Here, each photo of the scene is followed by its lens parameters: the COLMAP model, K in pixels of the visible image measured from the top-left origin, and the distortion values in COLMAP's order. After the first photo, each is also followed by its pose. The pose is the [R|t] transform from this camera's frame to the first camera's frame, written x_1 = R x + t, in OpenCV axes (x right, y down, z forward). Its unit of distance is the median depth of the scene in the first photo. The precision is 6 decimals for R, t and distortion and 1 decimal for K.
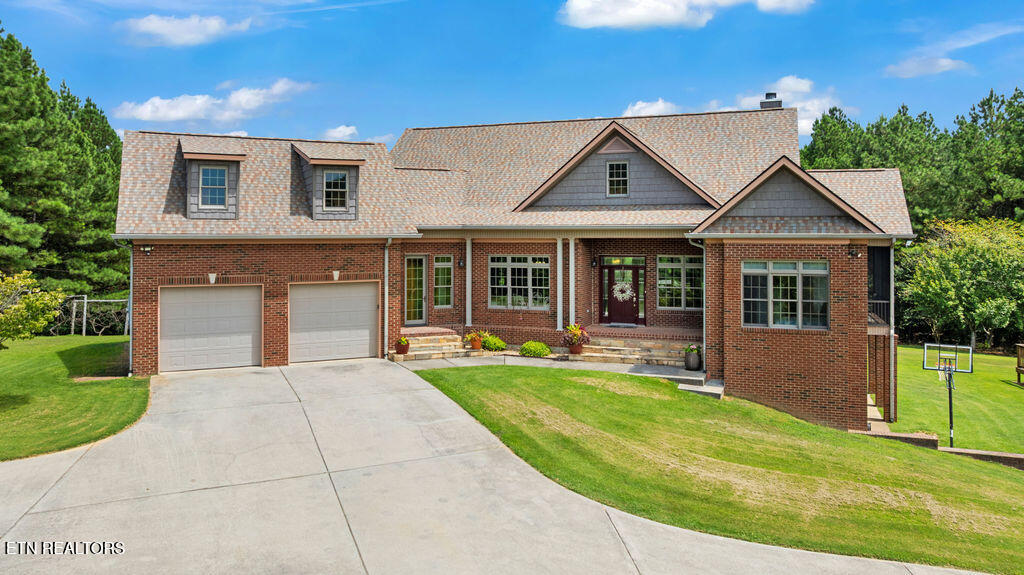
lens RADIAL K [[707.2, 0, 512.0], [0, 707.2, 287.5], [0, 0, 1]] dist [-0.002546, -0.000535]
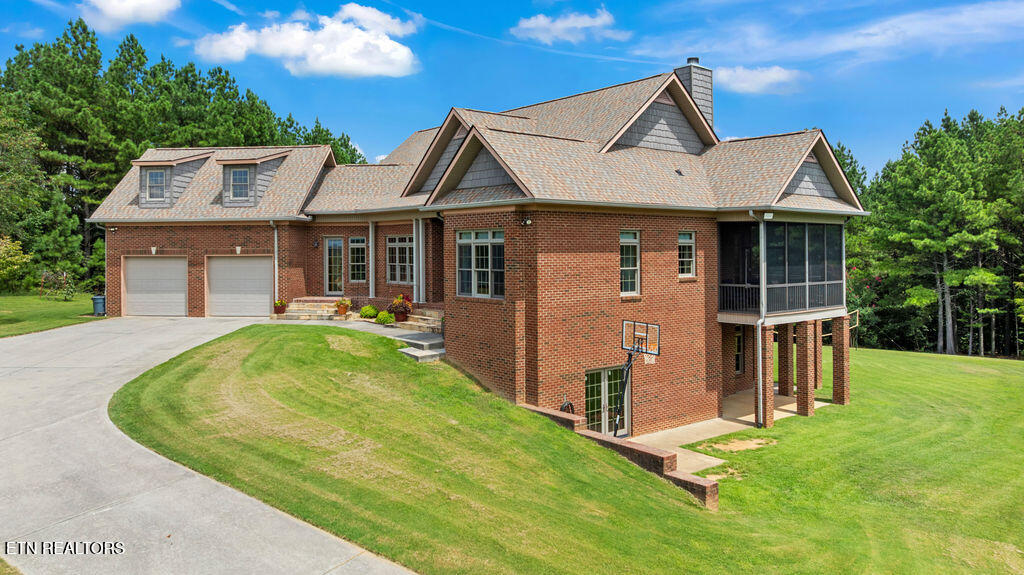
lens RADIAL K [[687.7, 0, 512.0], [0, 687.7, 287.5], [0, 0, 1]] dist [0.002729, 0.000706]
pose [[0.872778, 0.024330, -0.487511, 0.818712], [-0.030366, 0.999529, -0.004481, 0.042459], [0.487172, 0.018715, 0.873106, 0.154883]]
